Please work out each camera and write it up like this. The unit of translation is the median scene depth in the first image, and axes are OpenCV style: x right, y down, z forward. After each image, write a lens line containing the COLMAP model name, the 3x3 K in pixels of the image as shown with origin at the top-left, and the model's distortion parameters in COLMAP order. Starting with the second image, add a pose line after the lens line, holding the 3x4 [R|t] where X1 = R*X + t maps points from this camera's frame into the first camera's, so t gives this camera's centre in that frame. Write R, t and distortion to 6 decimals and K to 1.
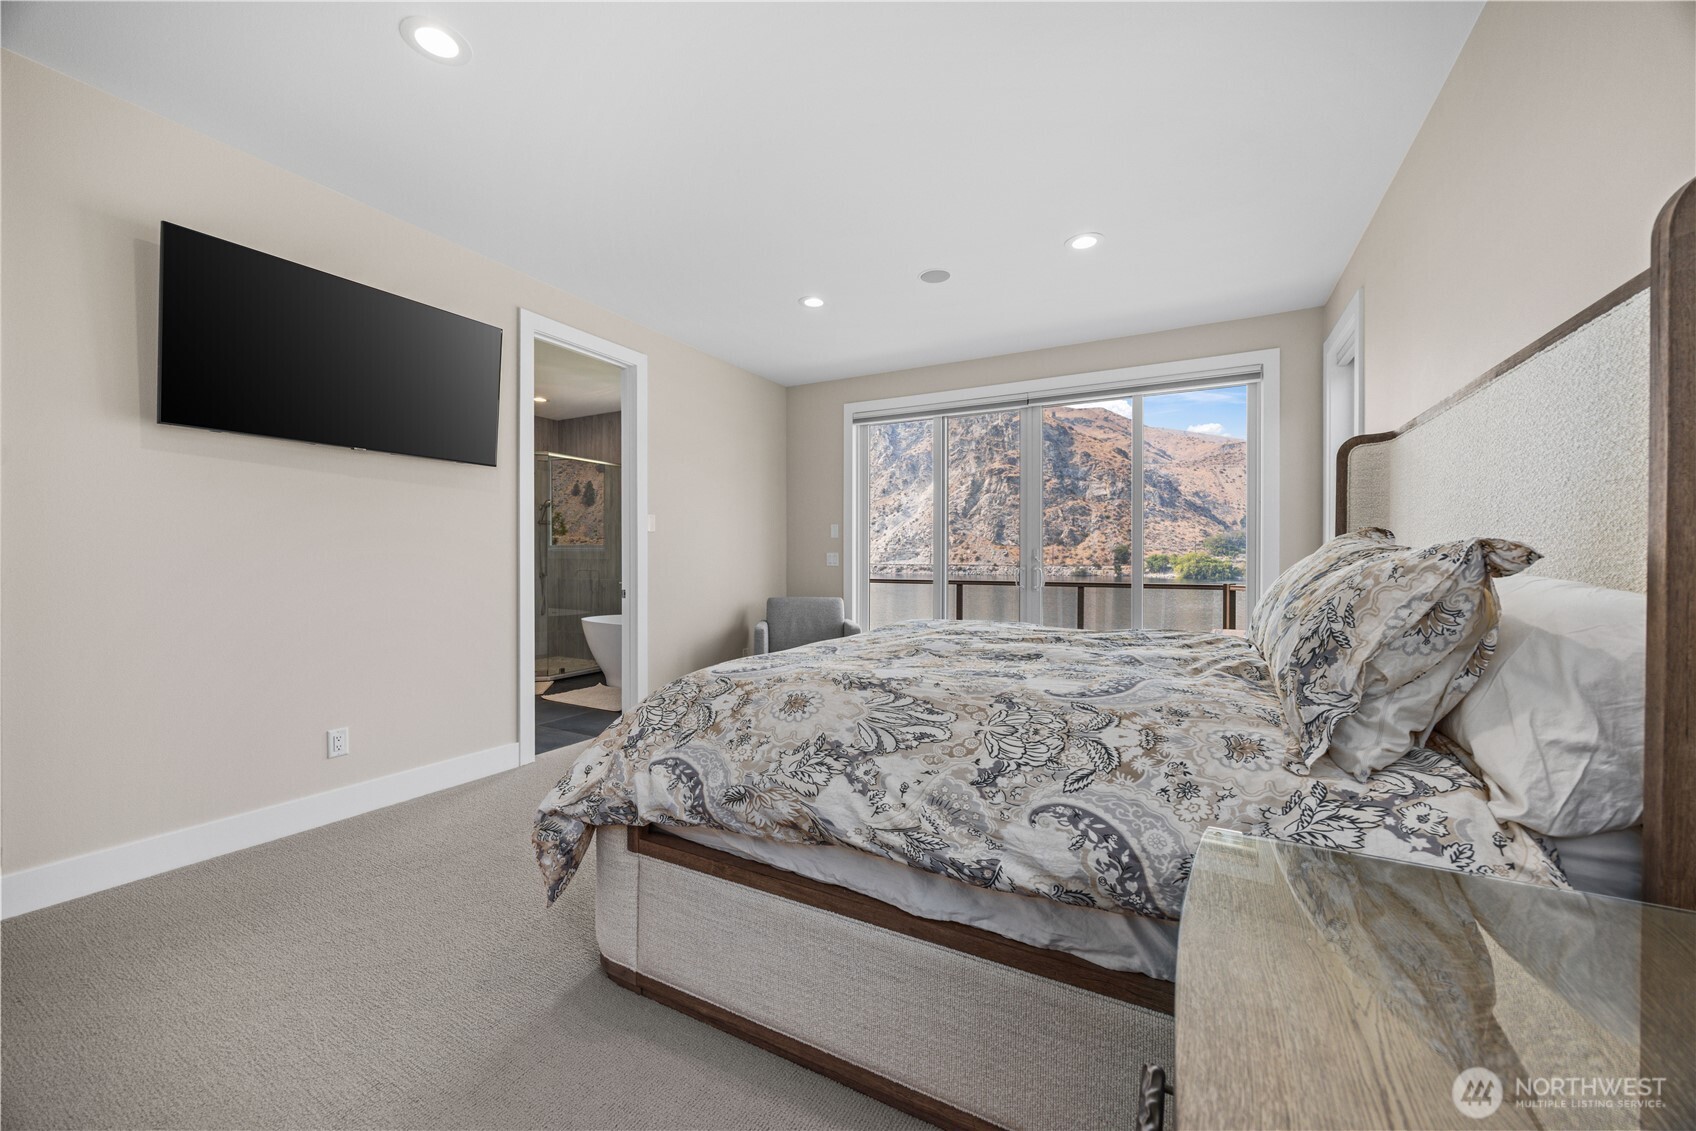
lens RADIAL K [[650.0, 0, 827.0], [0, 650.0, 566.5], [0, 0, 1]] dist [0.001117, -0.000309]
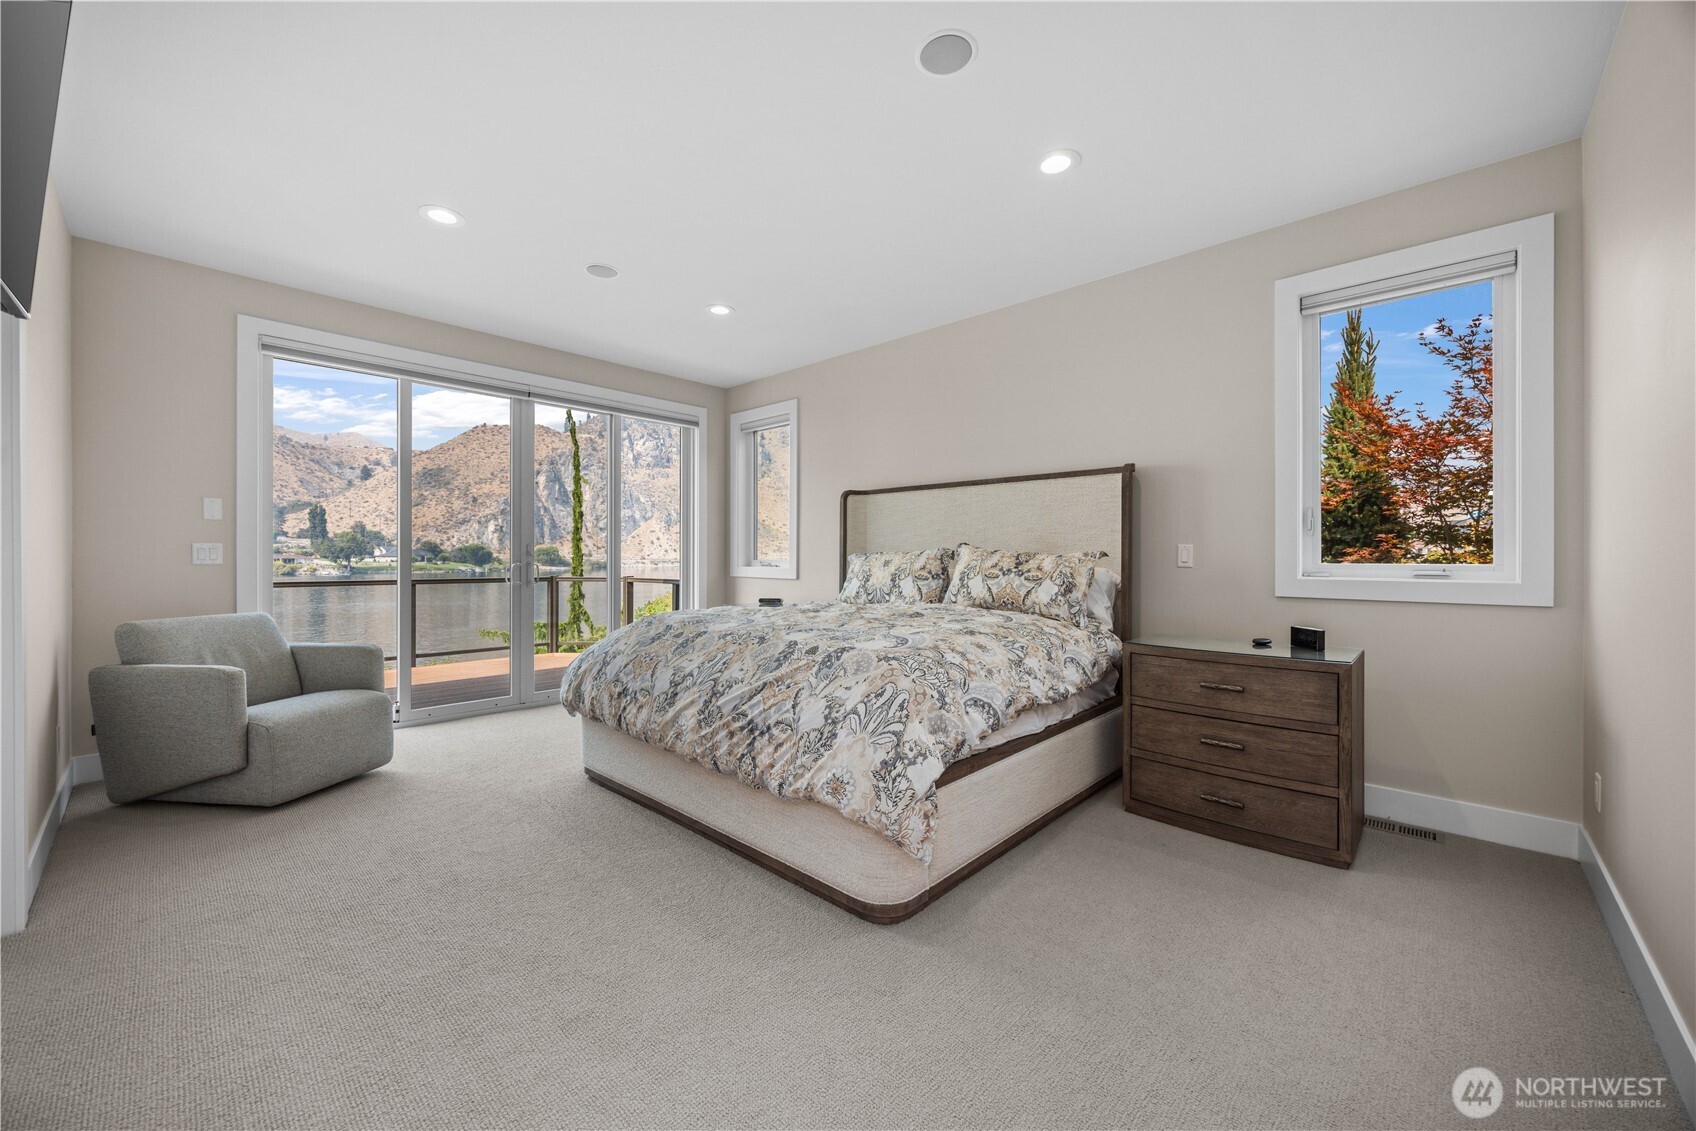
lens RADIAL K [[650.0, 0, 853.6], [0, 650.0, 556.9], [0, 0, 1]] dist [0.001117, -0.000309]
pose [[0.227941, -0.001846, 0.973673, -1.228397], [0.006554, 0.999978, 0.000361, -0.011244], [-0.973653, 0.006299, 0.227949, 0.681545]]
